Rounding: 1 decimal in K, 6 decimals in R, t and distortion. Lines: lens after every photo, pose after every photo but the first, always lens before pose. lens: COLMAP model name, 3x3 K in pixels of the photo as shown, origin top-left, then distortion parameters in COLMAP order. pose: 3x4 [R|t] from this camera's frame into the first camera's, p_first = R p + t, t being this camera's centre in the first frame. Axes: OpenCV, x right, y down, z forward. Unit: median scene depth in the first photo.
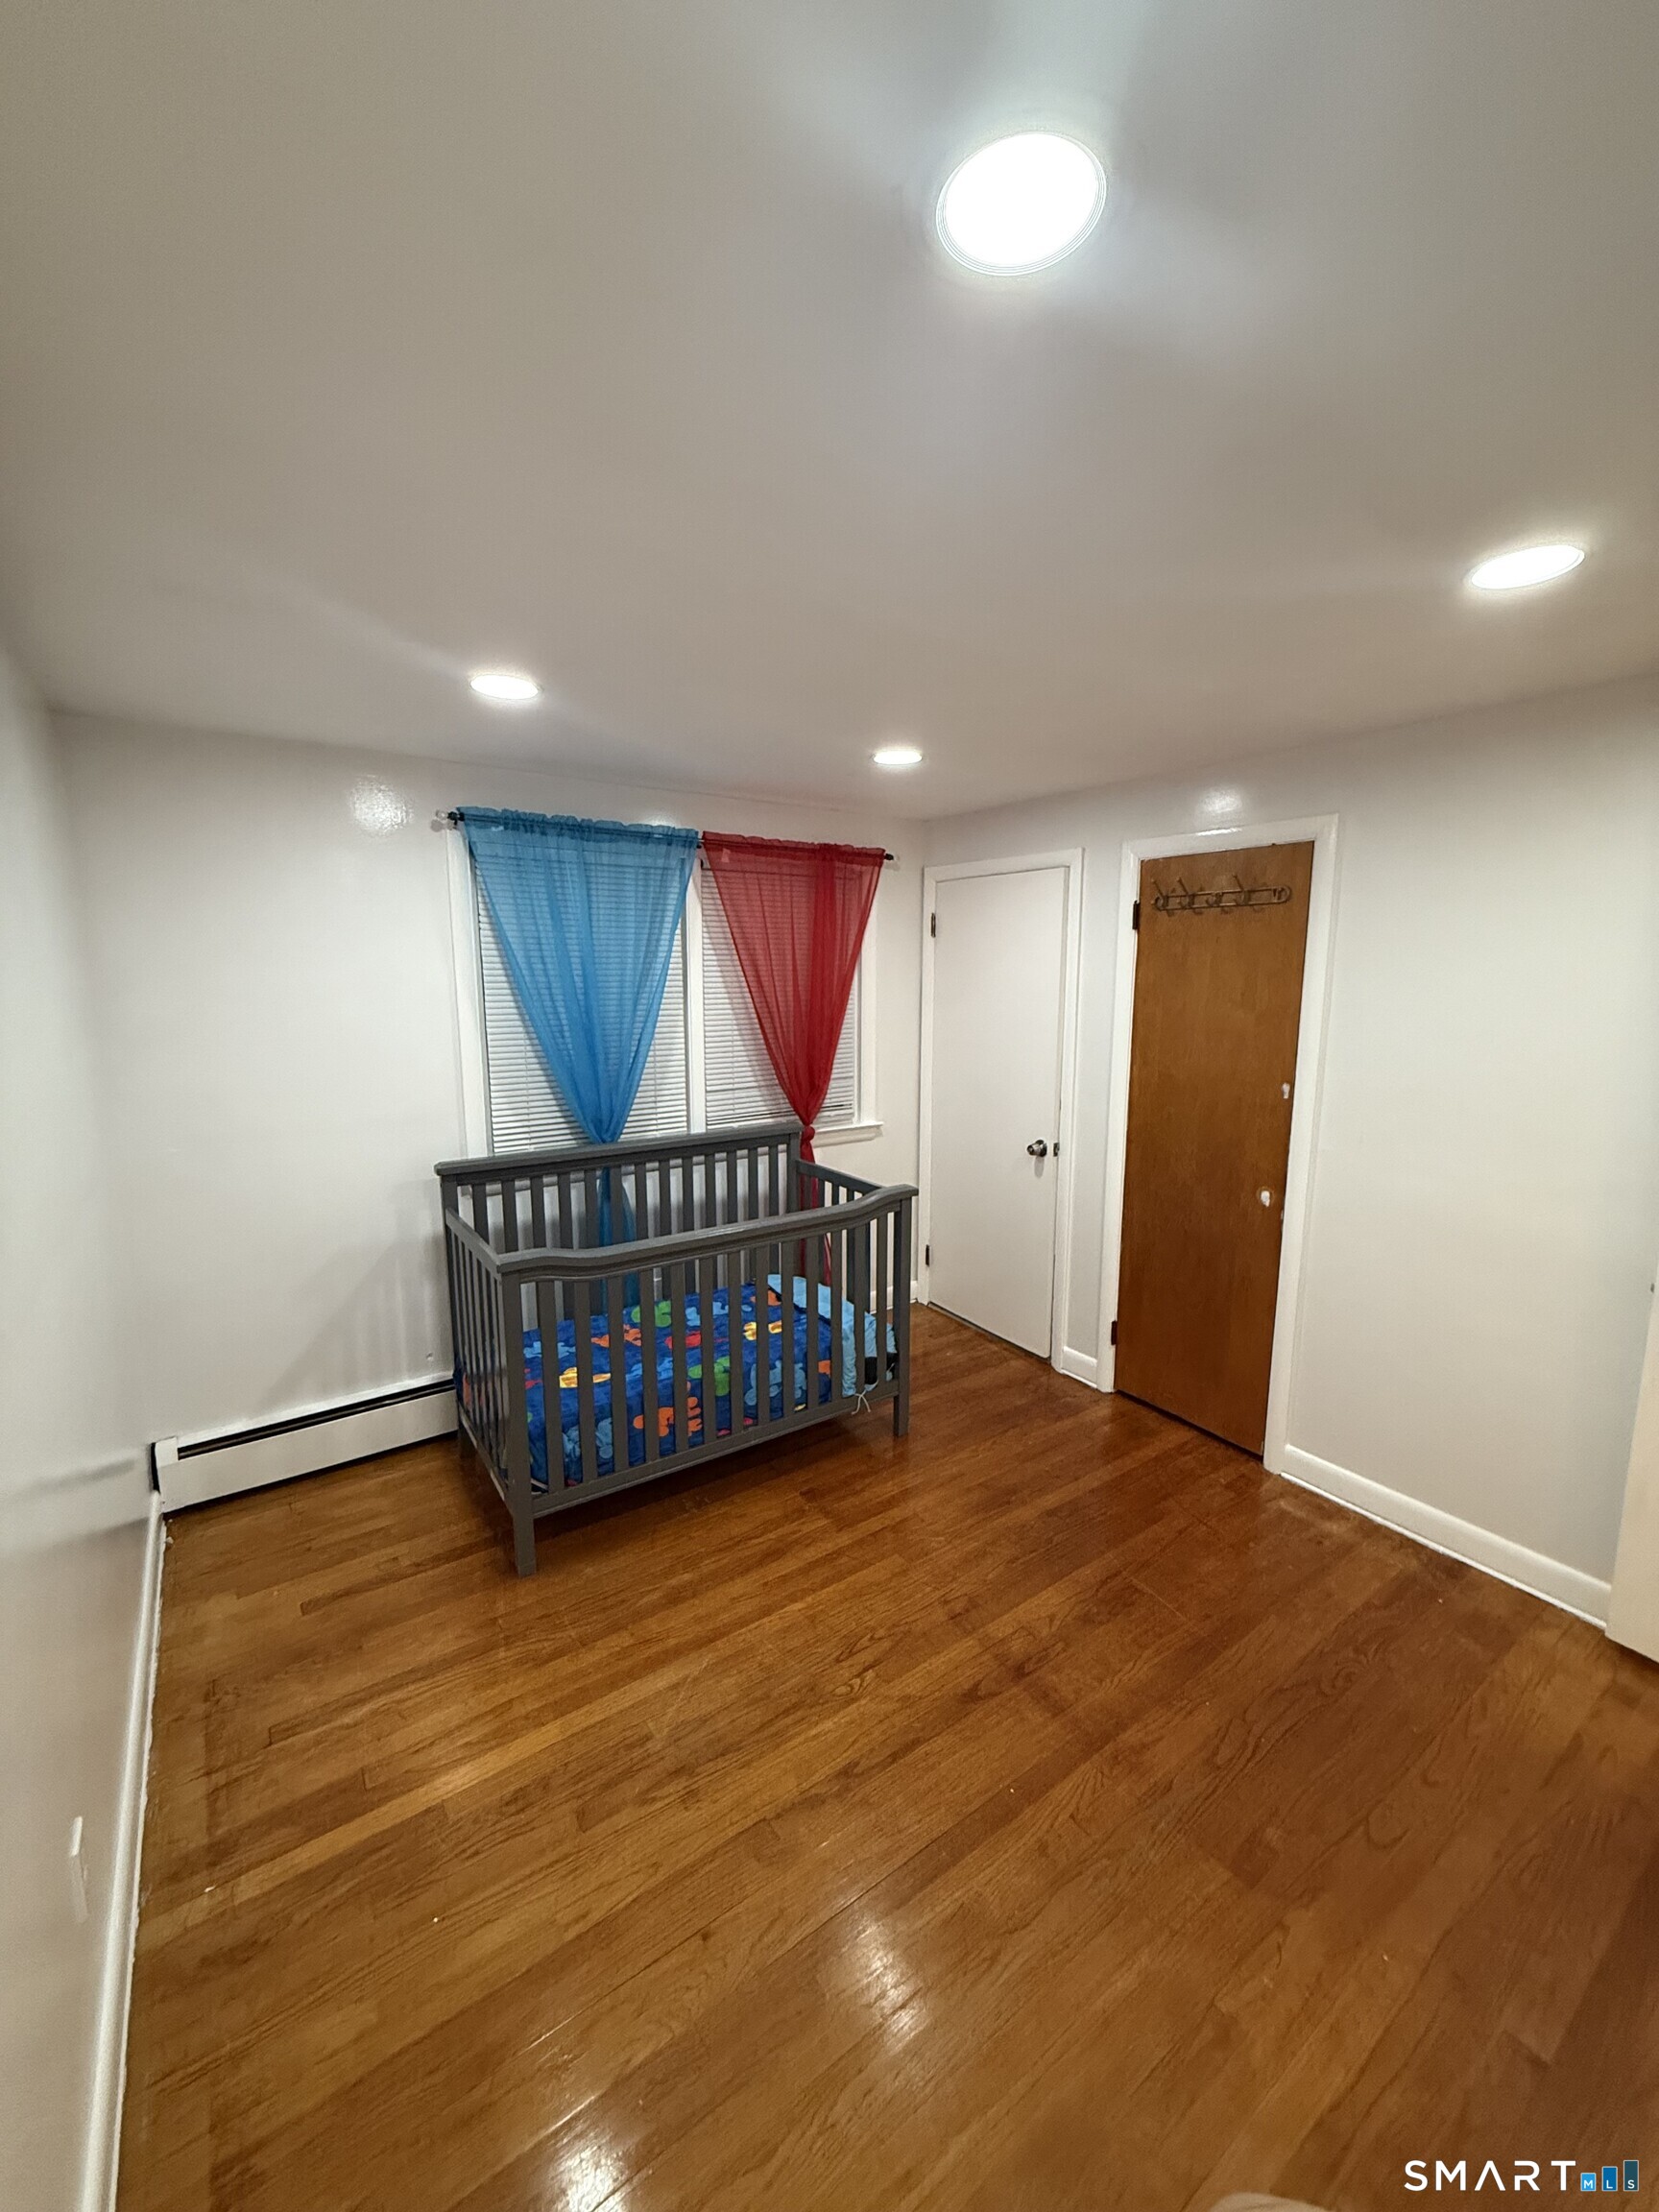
lens RADIAL K [[876.6, 0, 829.5], [0, 876.6, 1106.0], [0, 0, 1]] dist [-0.000498, 0.000099]
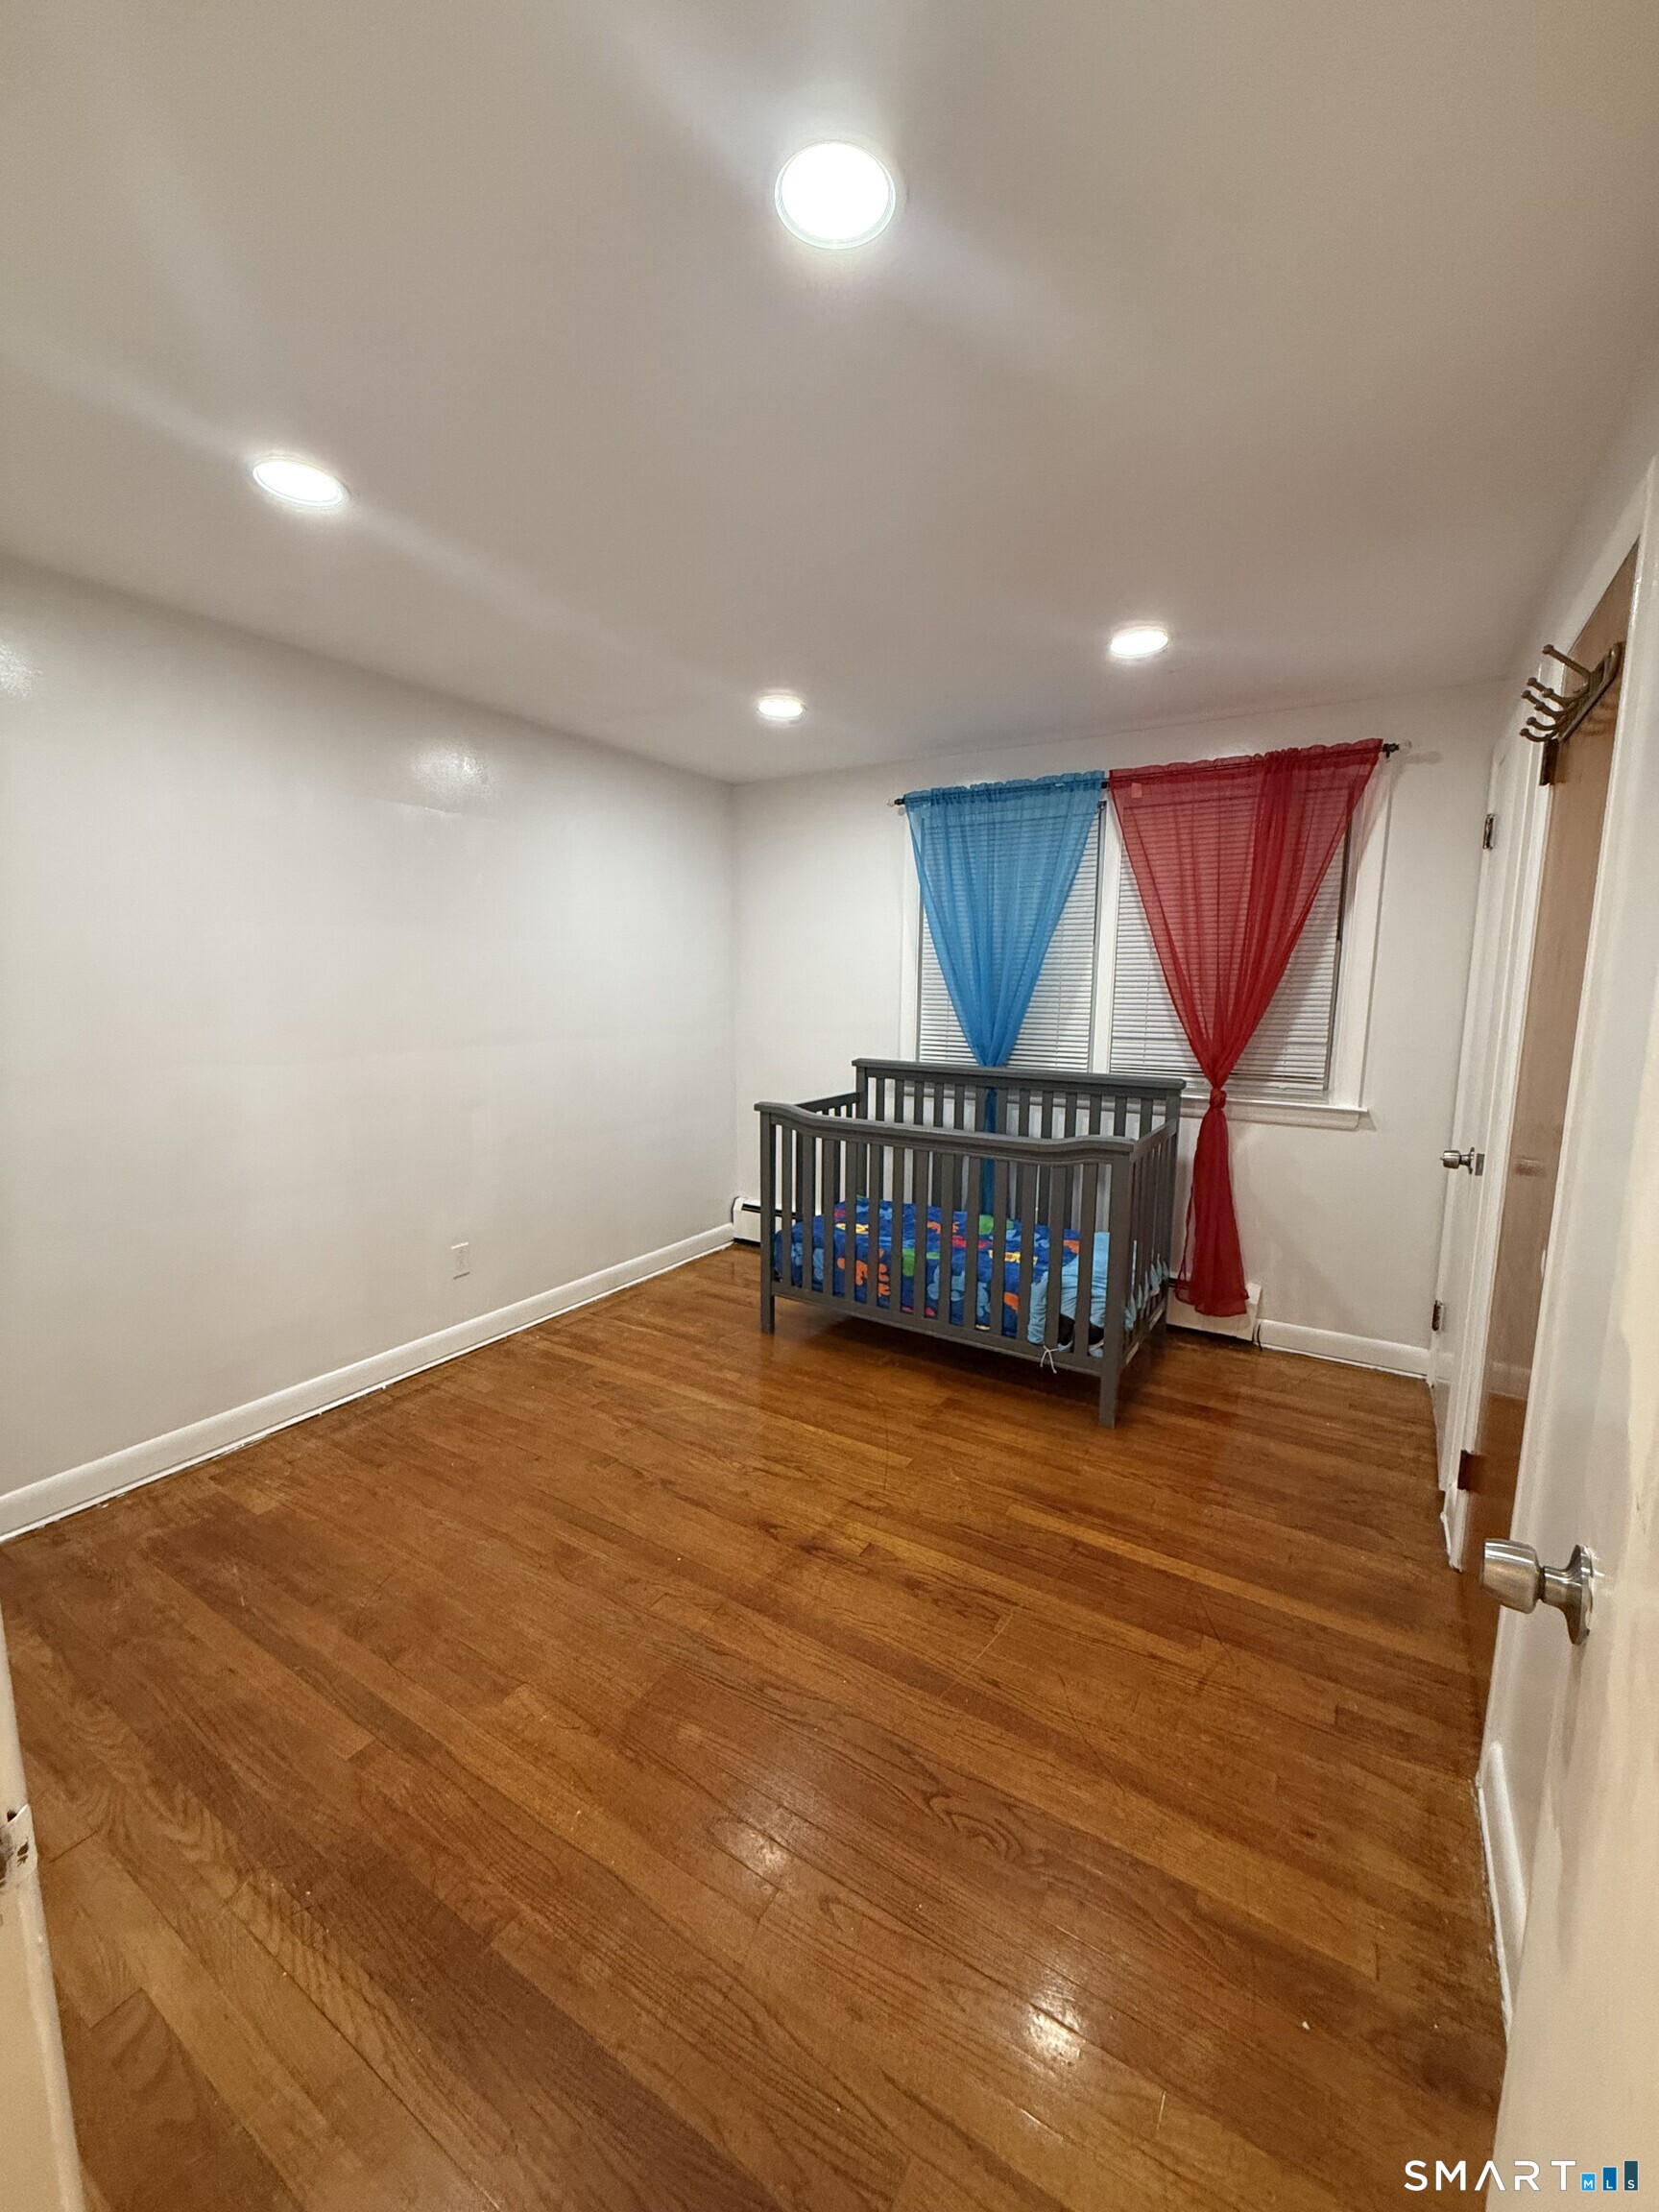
lens RADIAL K [[876.6, 0, 829.5], [0, 876.6, 1106.0], [0, 0, 1]] dist [-0.000498, 0.000099]
pose [[0.392396, 0.132831, -0.910154, 0.819716], [-0.150446, 0.985460, 0.078960, 0.037851], [0.907409, 0.105946, 0.406675, 0.411627]]
